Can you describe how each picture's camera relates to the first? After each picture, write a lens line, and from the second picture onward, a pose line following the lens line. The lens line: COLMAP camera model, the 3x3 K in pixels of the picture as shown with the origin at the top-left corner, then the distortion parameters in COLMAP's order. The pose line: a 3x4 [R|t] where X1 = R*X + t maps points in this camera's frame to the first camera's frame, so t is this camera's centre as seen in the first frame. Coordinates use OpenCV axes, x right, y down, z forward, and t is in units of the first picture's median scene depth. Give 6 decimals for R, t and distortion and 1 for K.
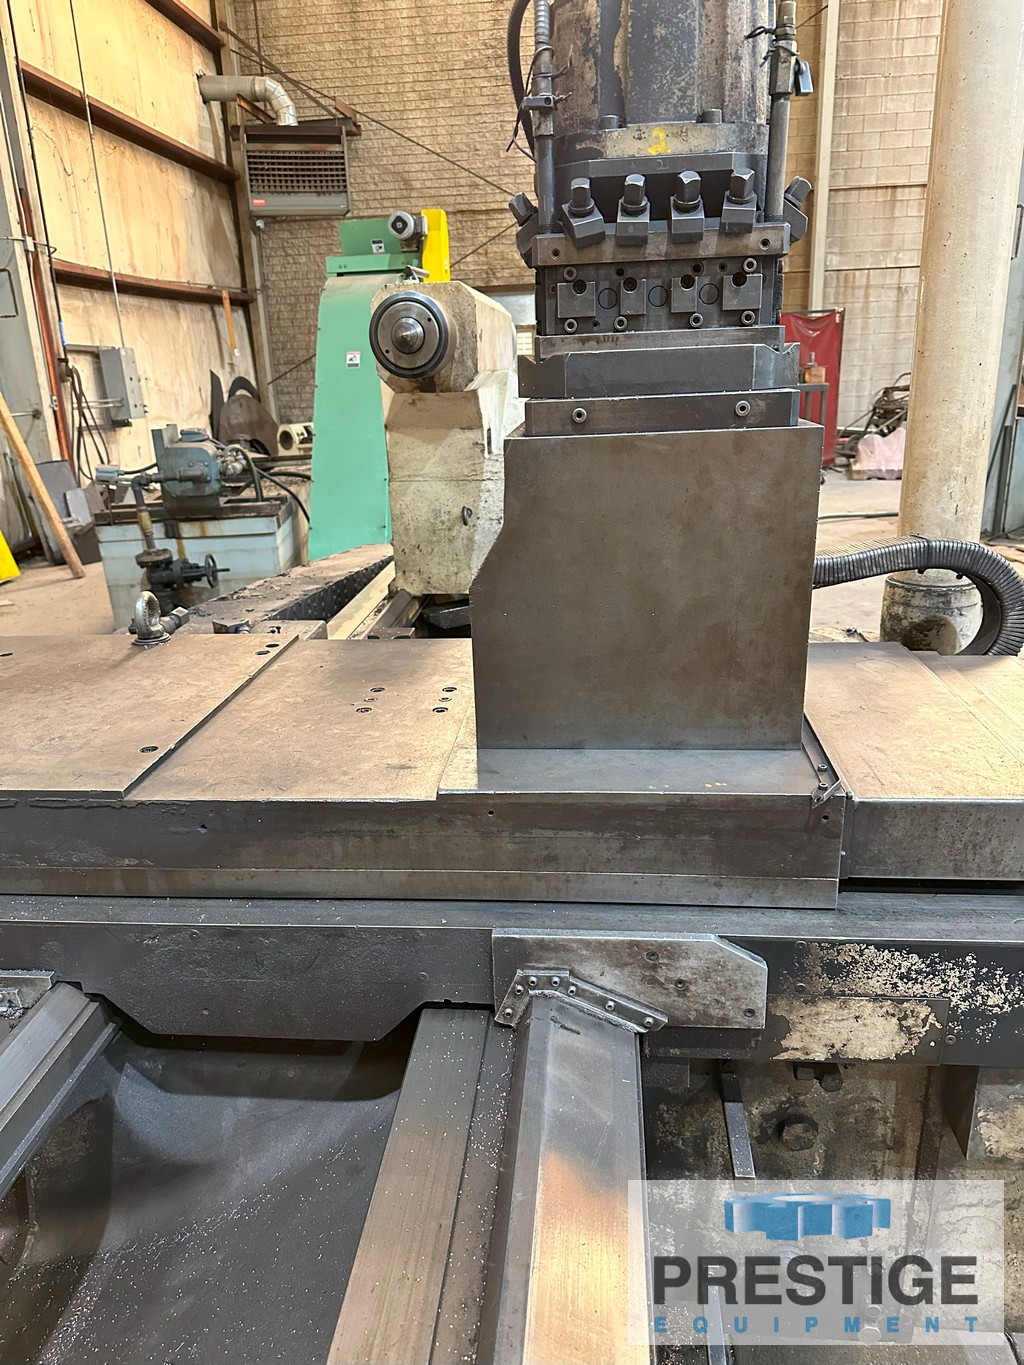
lens RADIAL K [[958.1, 0, 510.0], [0, 958.1, 678.3], [0, 0, 1]] dist [0.026005, -0.035394]
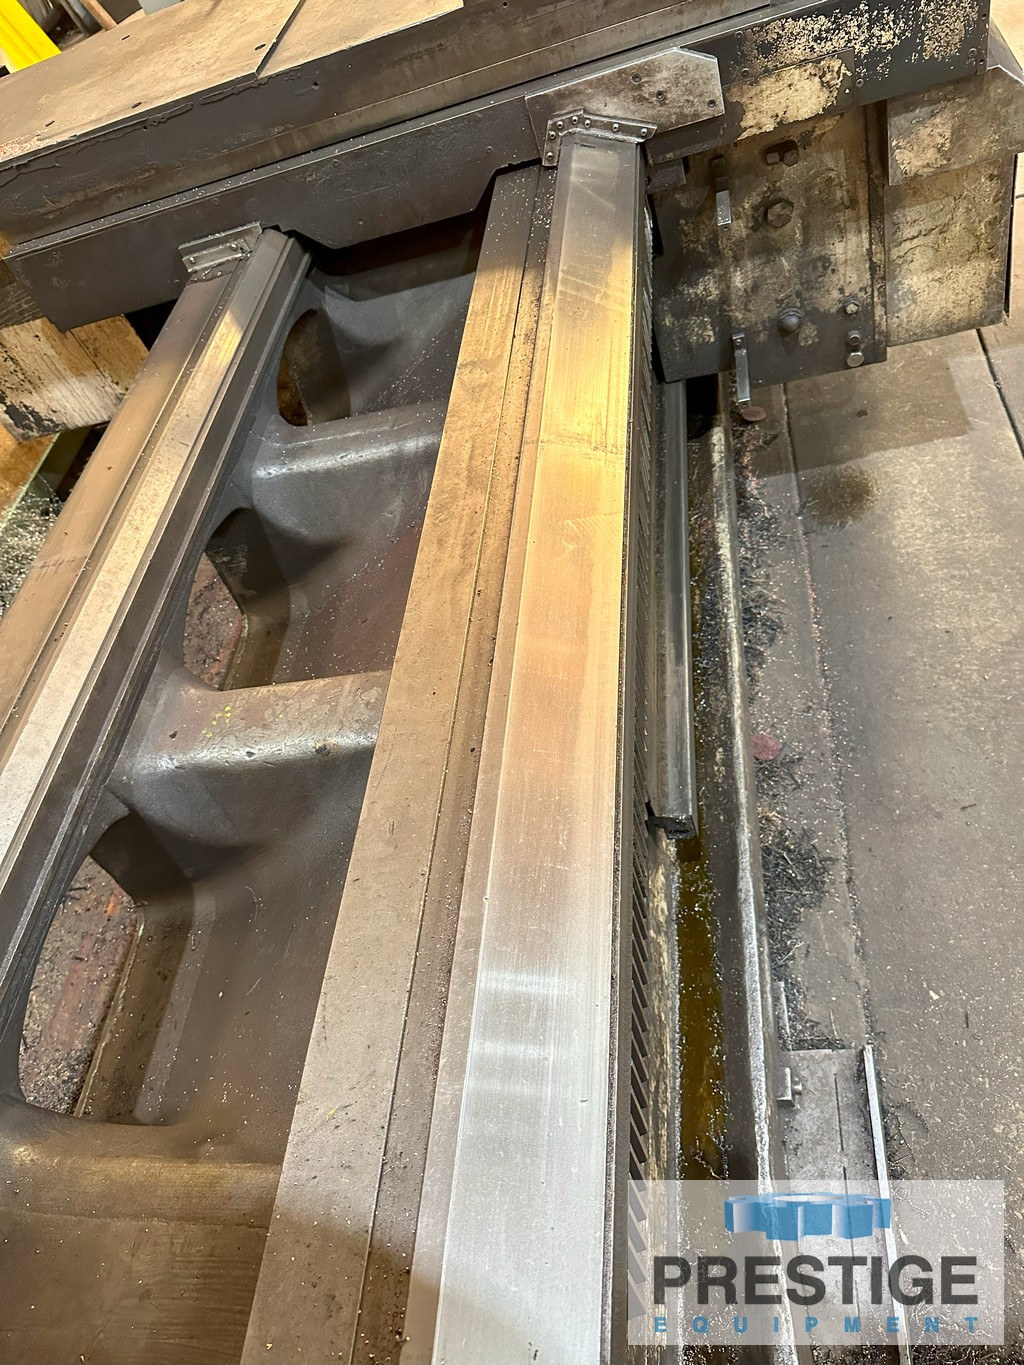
lens RADIAL K [[958.1, 0, 505.2], [0, 958.1, 670.8], [0, 0, 1]] dist [0.026005, -0.035394]
pose [[0.961287, -0.169798, -0.217014, 0.118500], [0.259051, 0.825317, 0.501742, 0.240786], [0.093911, -0.538536, 0.837353, -0.666098]]
